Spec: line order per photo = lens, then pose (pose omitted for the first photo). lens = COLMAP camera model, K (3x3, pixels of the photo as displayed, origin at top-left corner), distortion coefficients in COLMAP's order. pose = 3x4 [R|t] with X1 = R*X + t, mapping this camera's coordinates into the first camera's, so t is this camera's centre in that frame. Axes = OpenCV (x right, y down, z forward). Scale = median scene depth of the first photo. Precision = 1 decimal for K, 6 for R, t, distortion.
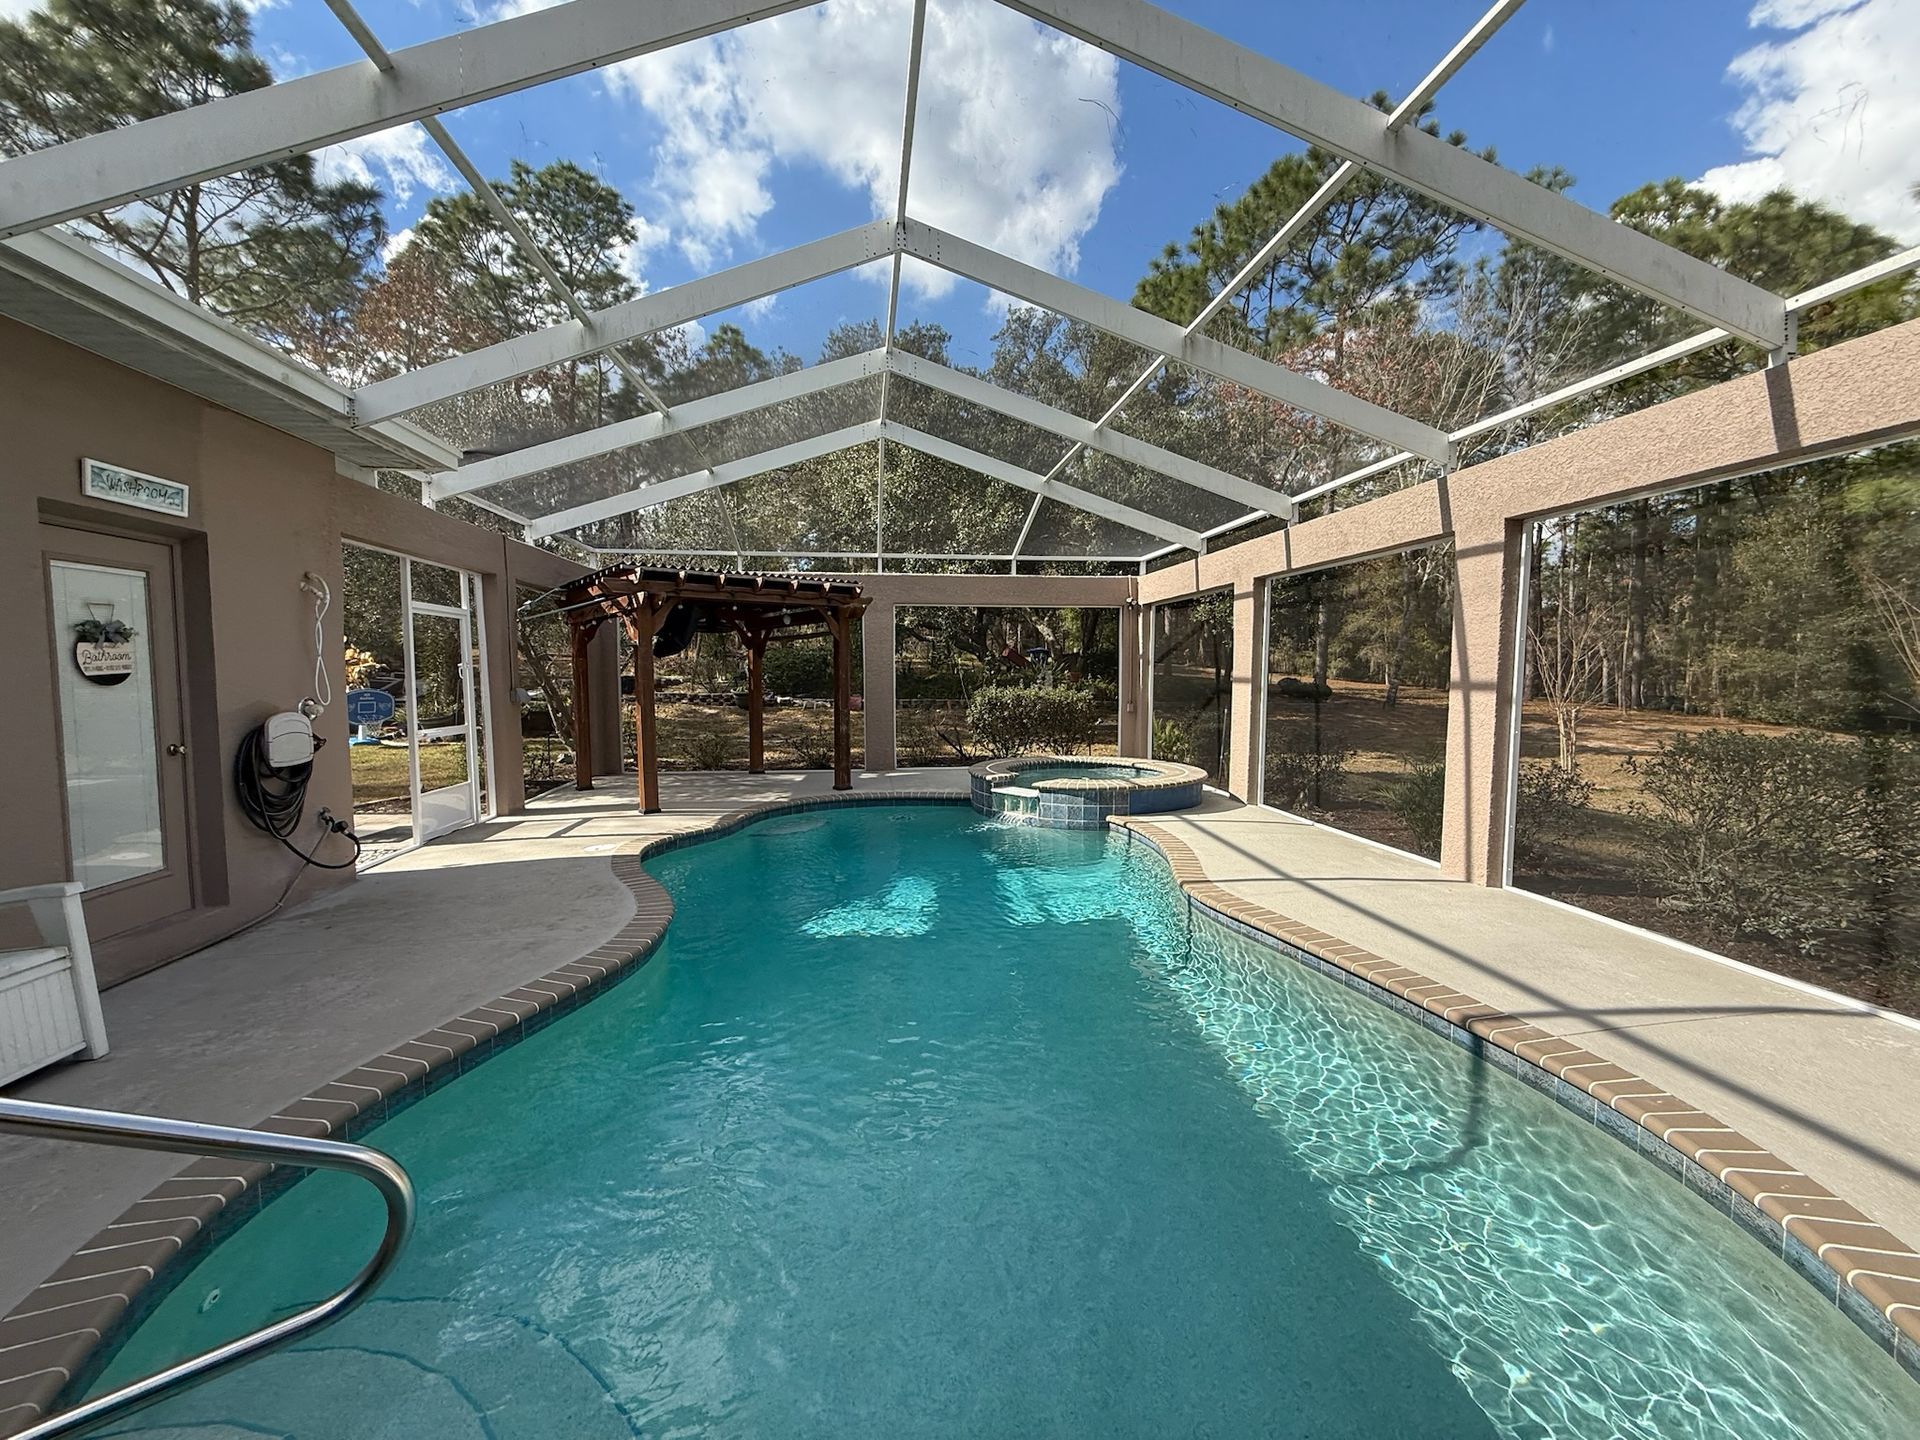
lens RADIAL K [[766.1, 0, 960.1], [0, 766.1, 723.0], [0, 0, 1]] dist [0.001697, -0.000228]
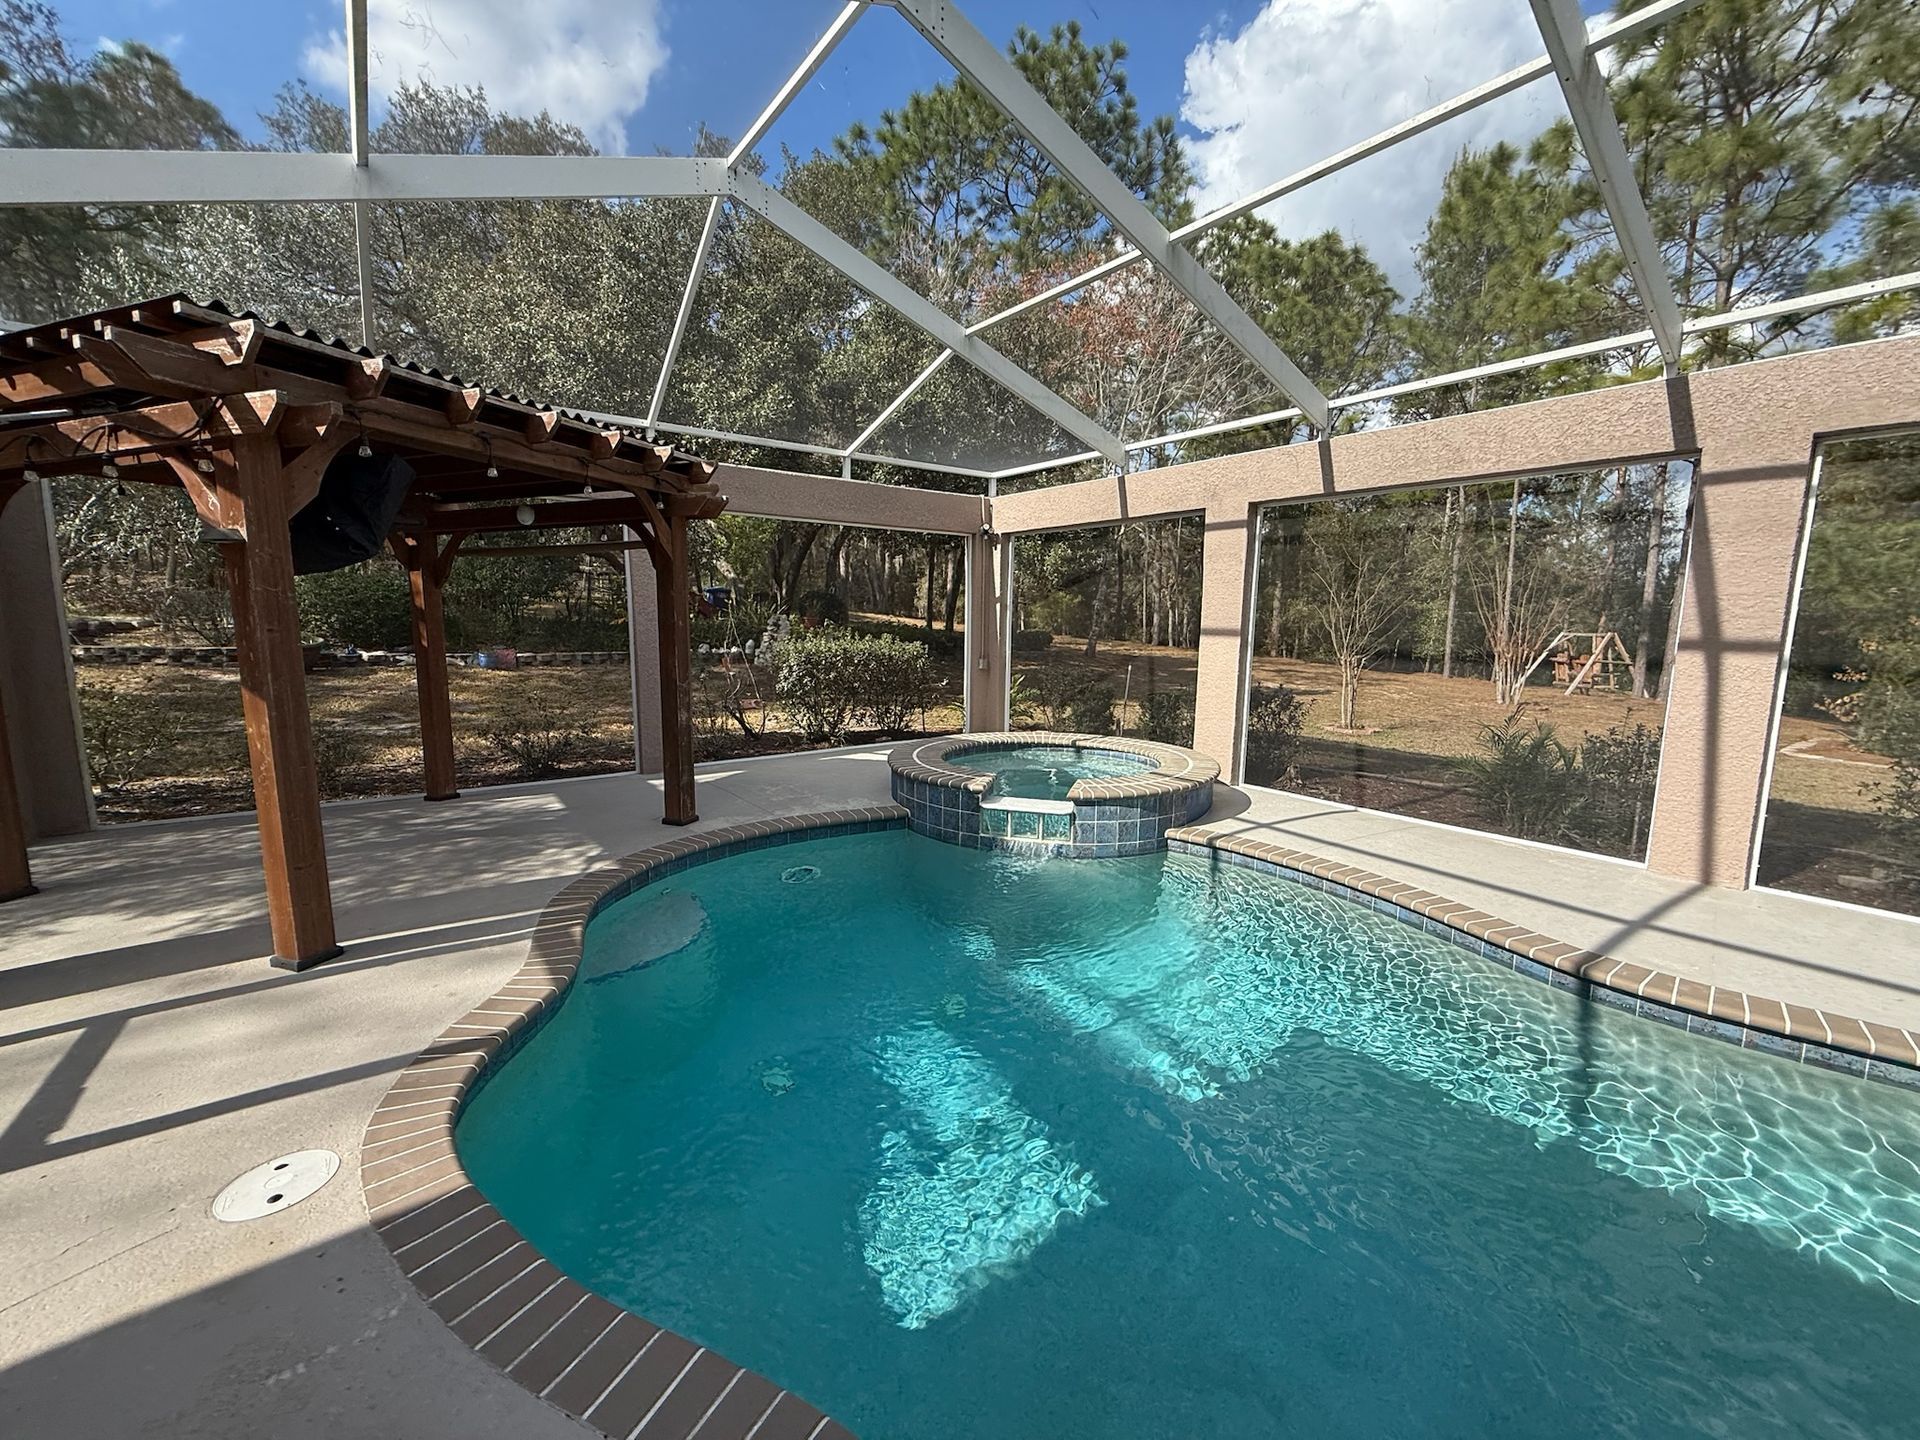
lens RADIAL K [[766.1, 0, 958.1], [0, 766.1, 718.4], [0, 0, 1]] dist [0.001697, -0.000228]
pose [[0.868351, -0.055184, 0.492870, -0.237706], [0.022111, 0.997110, 0.072684, -0.026507], [-0.495456, -0.052217, 0.867062, 0.384267]]
